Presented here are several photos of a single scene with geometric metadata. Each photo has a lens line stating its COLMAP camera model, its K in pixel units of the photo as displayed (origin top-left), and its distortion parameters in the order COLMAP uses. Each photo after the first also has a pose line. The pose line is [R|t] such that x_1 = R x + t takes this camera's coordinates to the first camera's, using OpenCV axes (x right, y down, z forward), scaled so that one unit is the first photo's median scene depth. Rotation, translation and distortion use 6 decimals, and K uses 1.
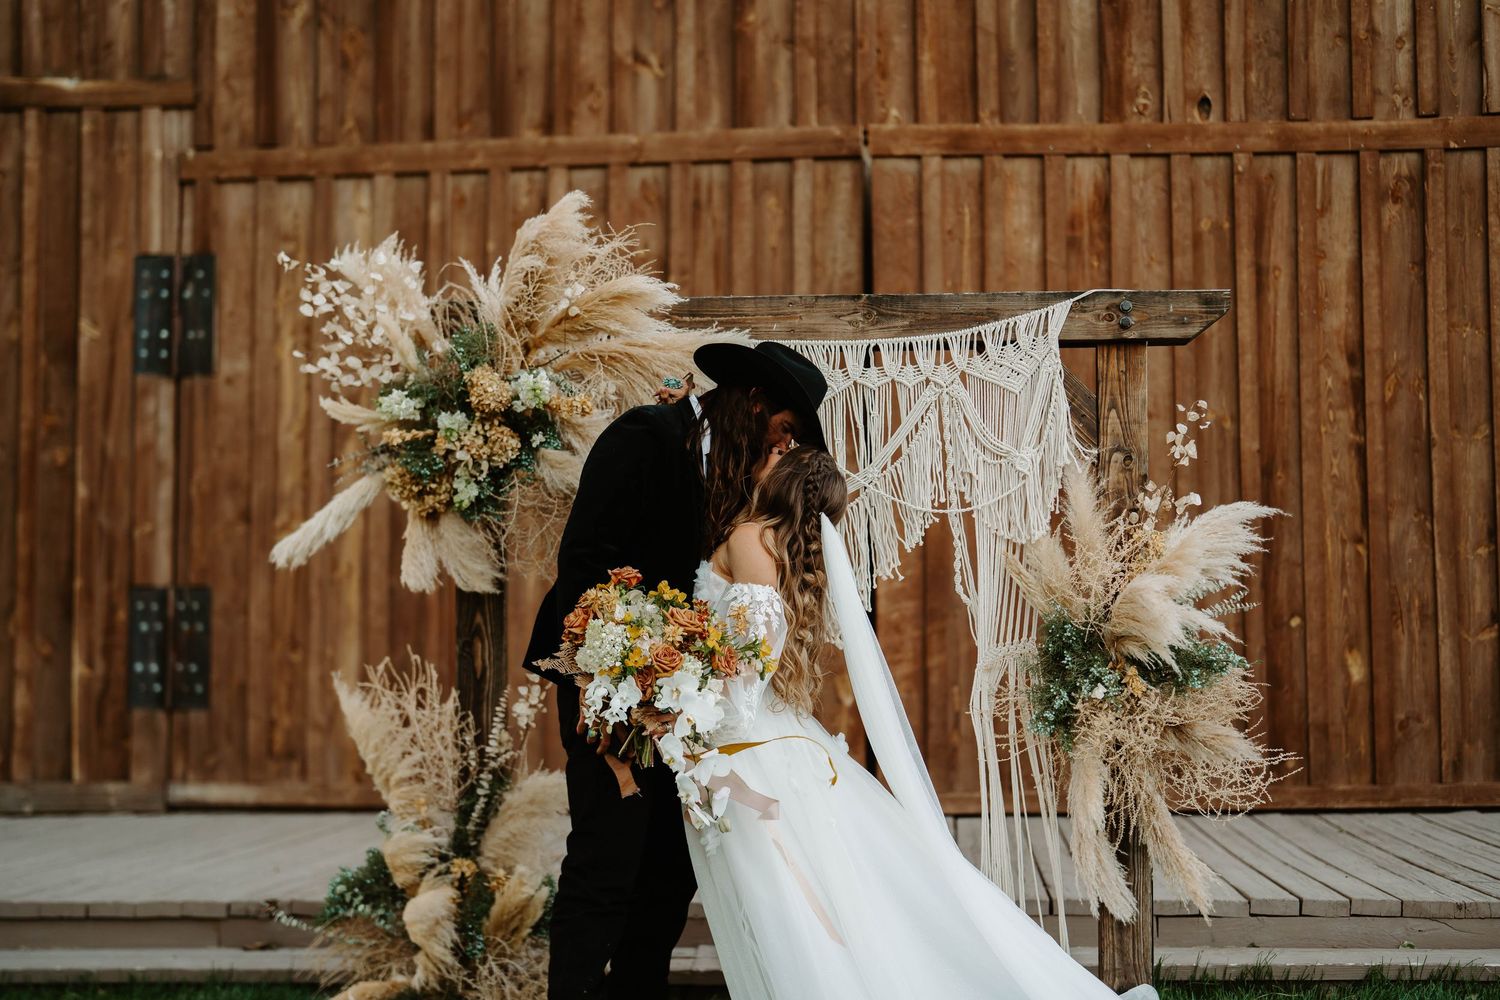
lens RADIAL K [[2300.8, 0, 750.0], [0, 2300.8, 500.0], [0, 0, 1]] dist [-0.150194, 1.138952]
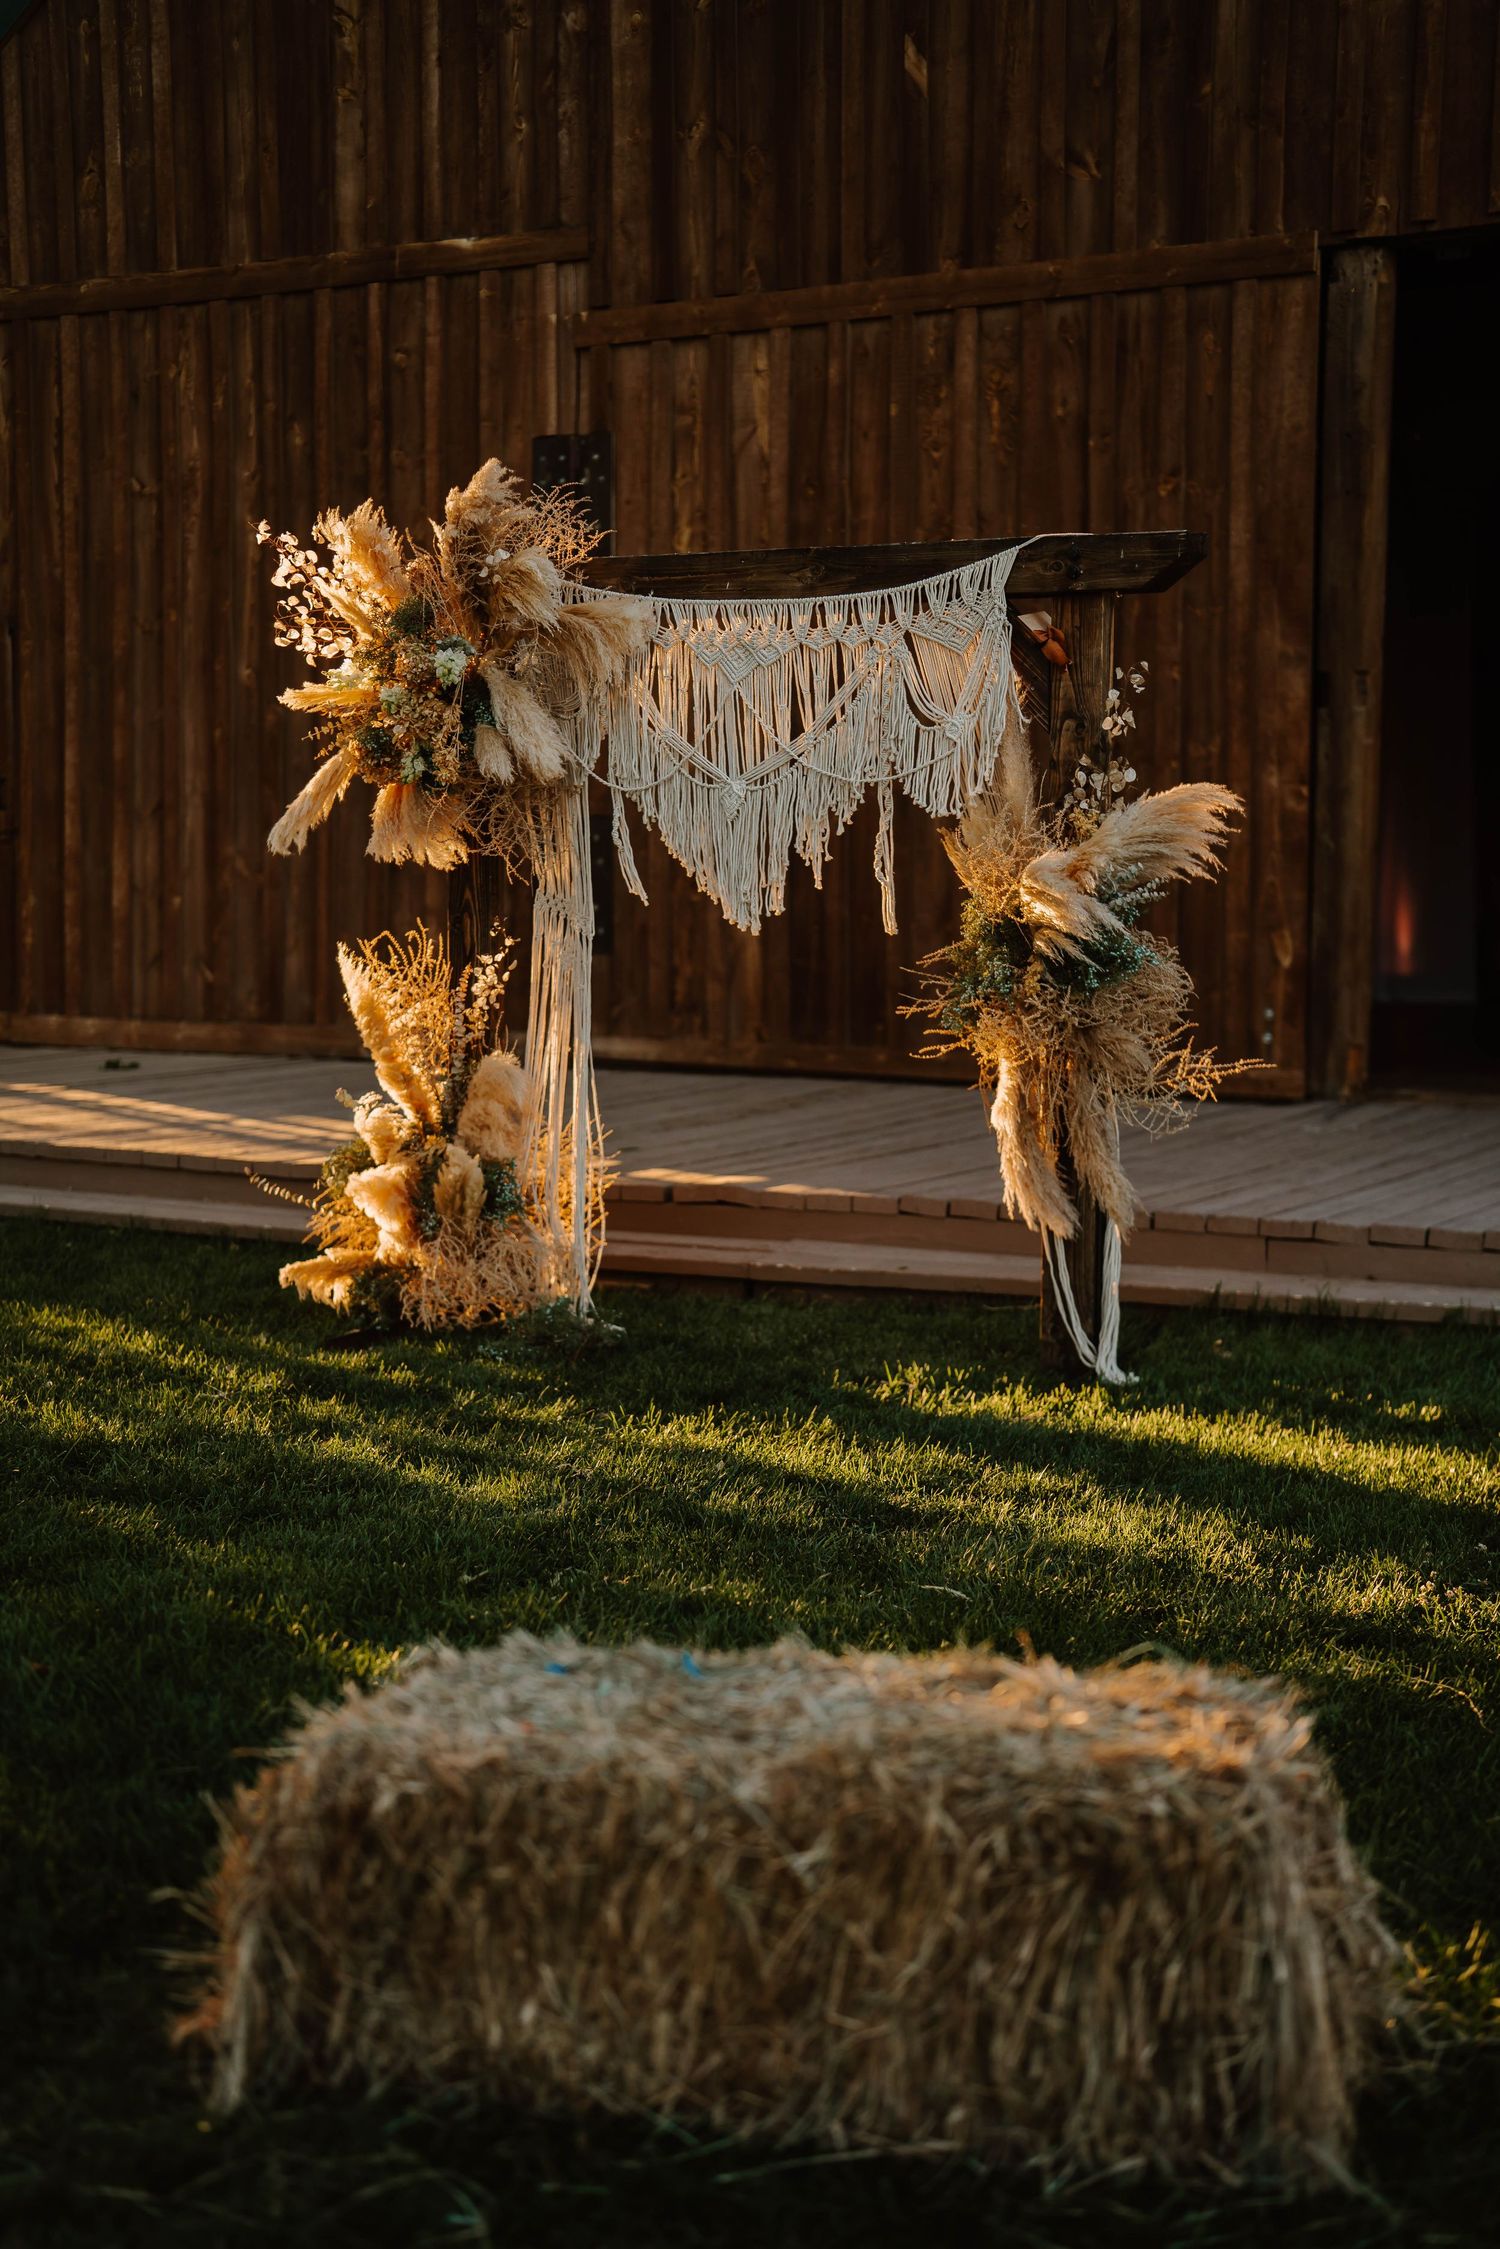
lens RADIAL K [[3449.6, 0, 750.0], [0, 3449.6, 1124.5], [0, 0, 1]] dist [-0.150194, 1.138952]
pose [[0.890402, 0.045486, -0.452896, 0.417235], [0.027096, 0.987933, 0.152493, -0.045535], [0.454367, -0.148052, 0.878426, -0.159447]]
